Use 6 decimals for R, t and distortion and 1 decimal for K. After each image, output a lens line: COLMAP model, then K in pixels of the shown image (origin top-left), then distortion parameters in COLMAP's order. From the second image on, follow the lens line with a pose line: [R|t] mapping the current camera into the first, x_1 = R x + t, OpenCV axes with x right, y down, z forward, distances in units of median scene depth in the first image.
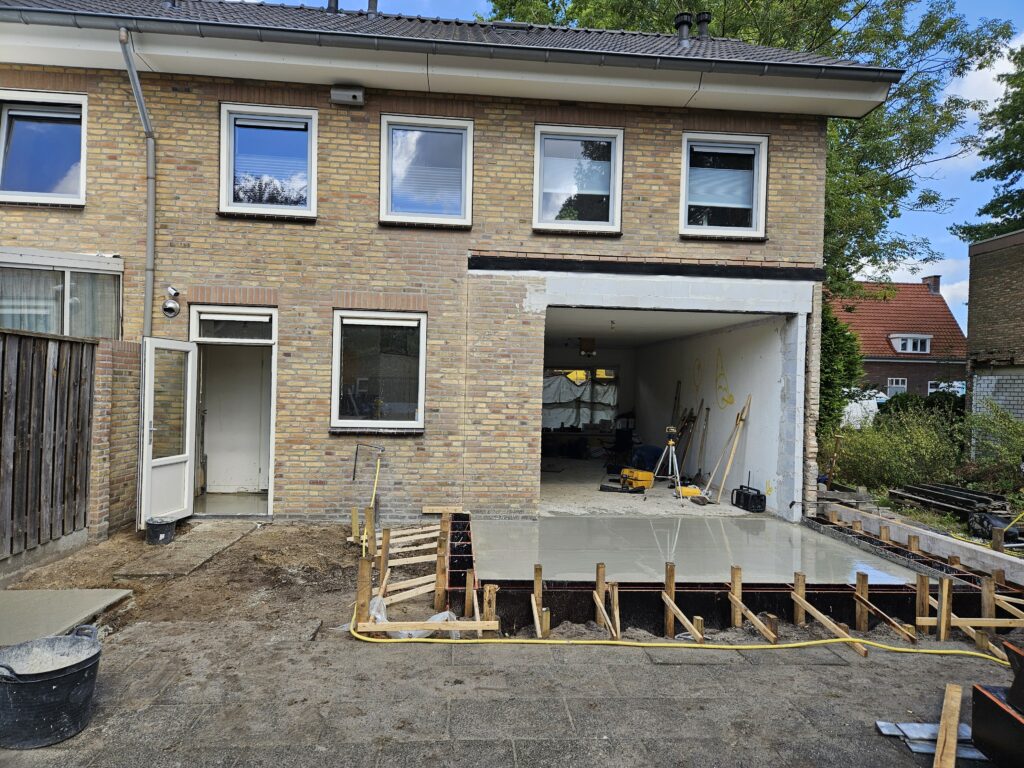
lens RADIAL K [[667.3, 0, 518.5], [0, 667.3, 390.6], [0, 0, 1]] dist [0.069863, -0.053695]
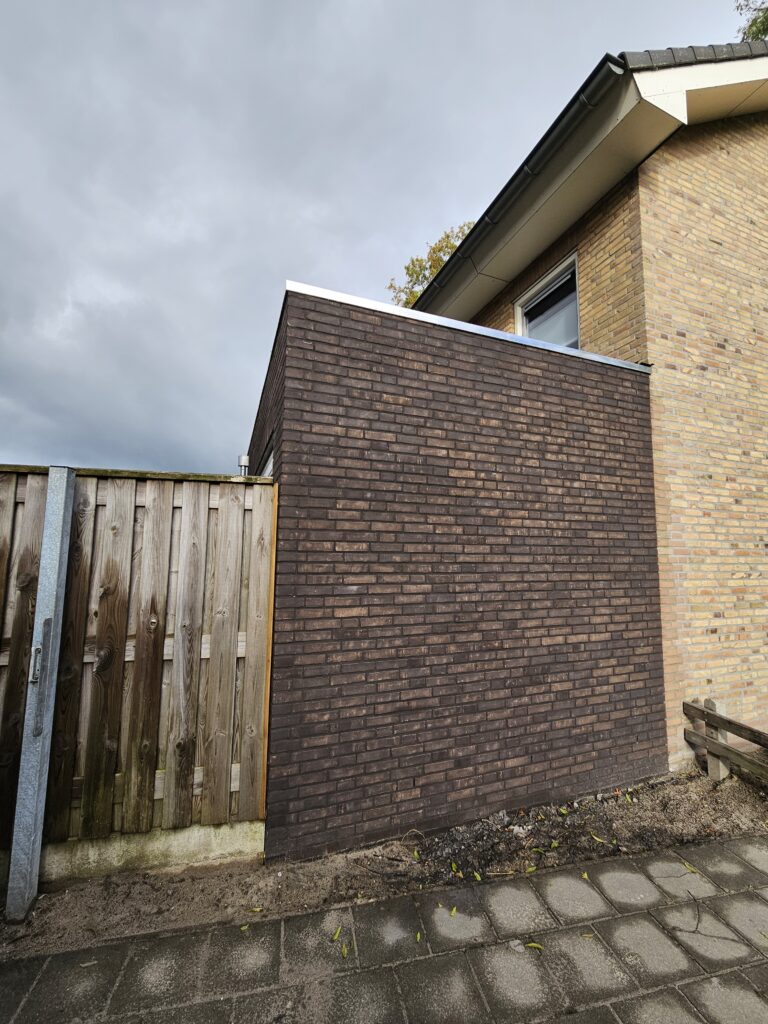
lens RADIAL K [[413.5, 0, 384.0], [0, 413.5, 512.0], [0, 0, 1]] dist [-0.001066, -0.000327]
pose [[0.276963, -0.113228, -0.954186, 0.805094], [-0.011803, 0.992557, -0.121207, 0.024775], [0.960808, 0.044832, 0.273565, 0.669804]]
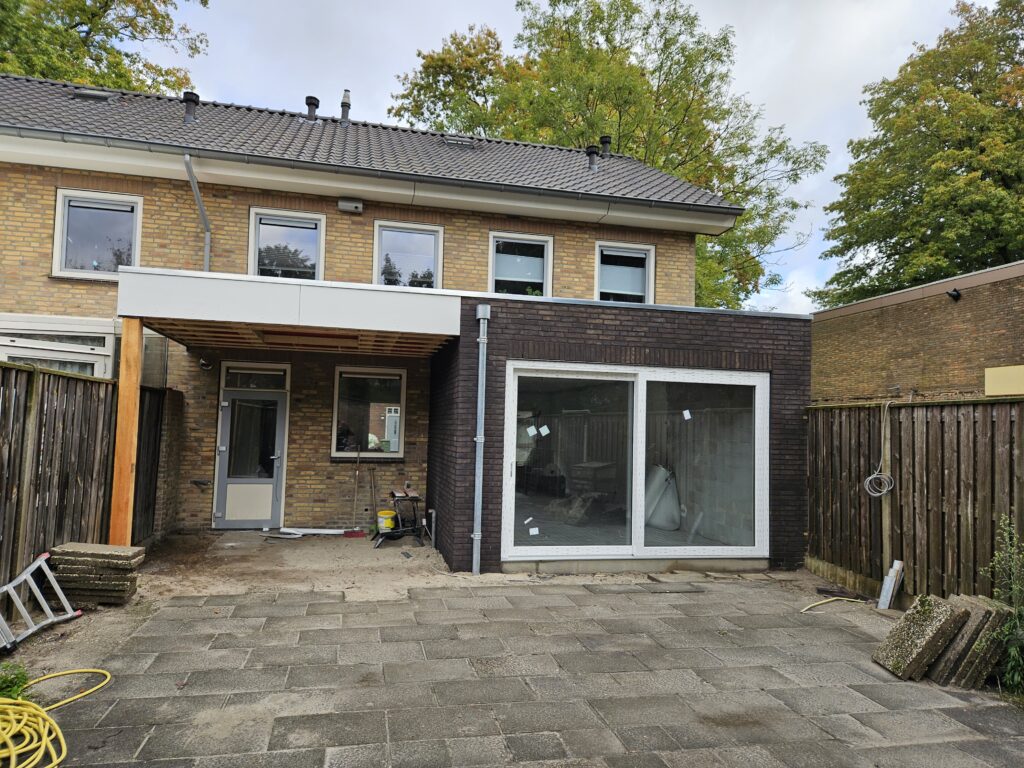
lens RADIAL K [[670.8, 0, 507.0], [0, 670.8, 391.7], [0, 0, 1]] dist [0.065769, -0.050121]
pose [[0.990705, 0.009181, 0.135717, -0.122804], [-0.001399, 0.998354, -0.057327, 0.003060], [-0.136020, 0.056604, 0.989088, -0.323823]]
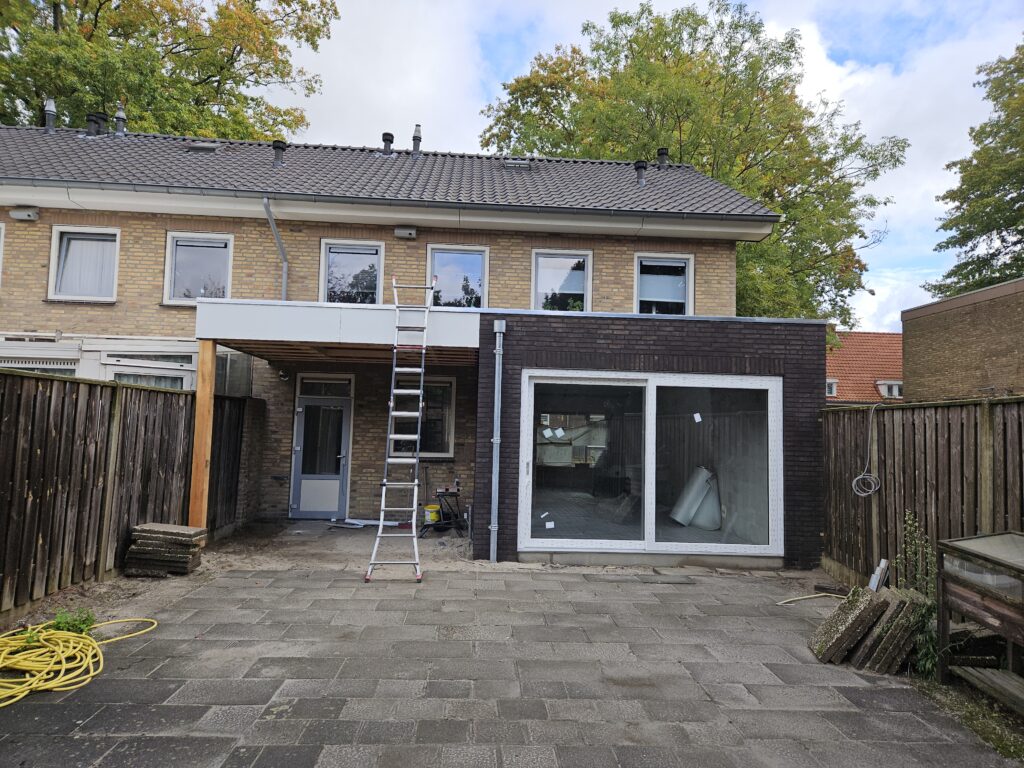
lens RADIAL K [[668.8, 0, 516.0], [0, 668.8, 380.6], [0, 0, 1]] dist [0.065691, -0.047099]
pose [[0.999697, -0.000698, -0.024600, 0.026491], [-0.001226, 0.996943, -0.078126, 0.004203], [0.024580, 0.078133, 0.996640, -0.434451]]
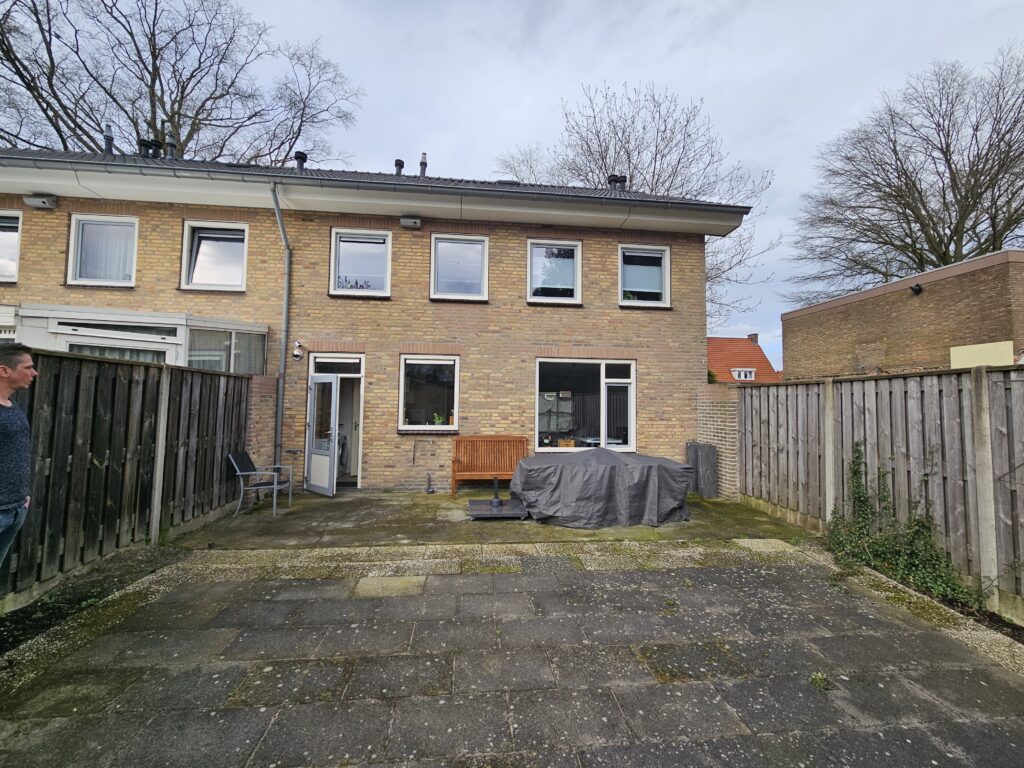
lens RADIAL K [[413.5, 0, 510.6], [0, 413.5, 381.1], [0, 0, 1]] dist [-0.001066, -0.000327]
pose [[0.999743, -0.011979, 0.019264, -0.038158], [0.013126, 0.998079, -0.060540, 0.002885], [-0.018501, 0.060778, 0.997980, 0.040339]]
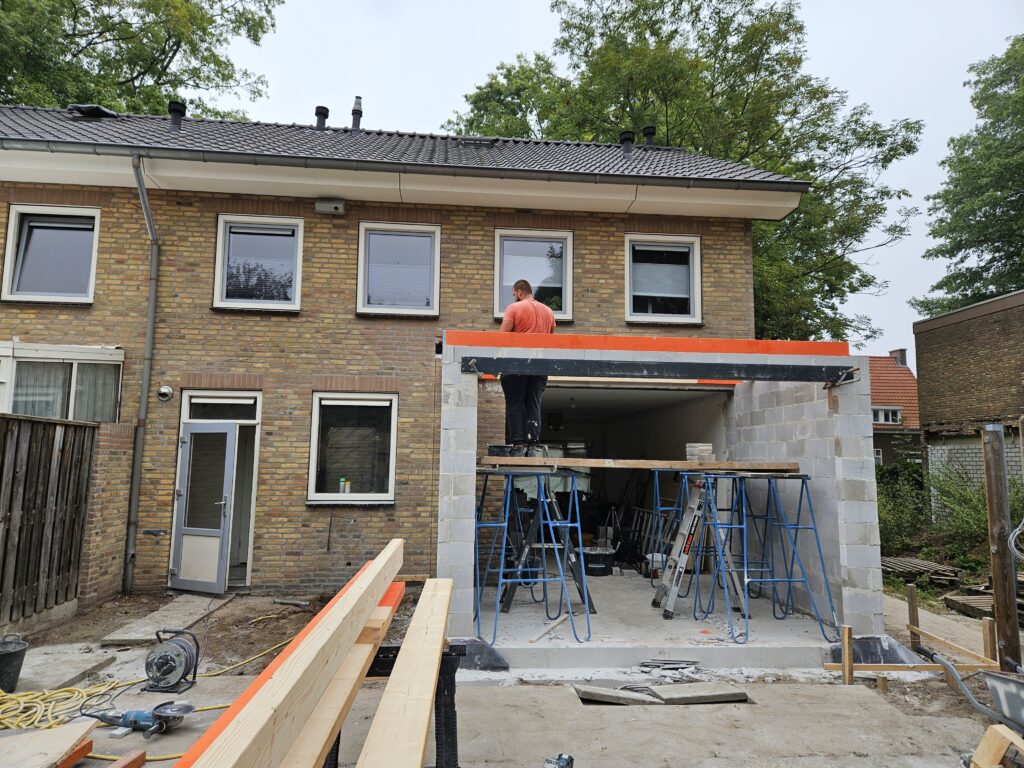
lens RADIAL K [[669.7, 0, 508.0], [0, 669.7, 383.1], [0, 0, 1]] dist [0.068738, -0.052032]
pose [[0.999899, -0.011517, 0.008308, 0.035154], [0.012436, 0.992612, -0.120693, 0.002306], [-0.006856, 0.120784, 0.992655, -0.099689]]
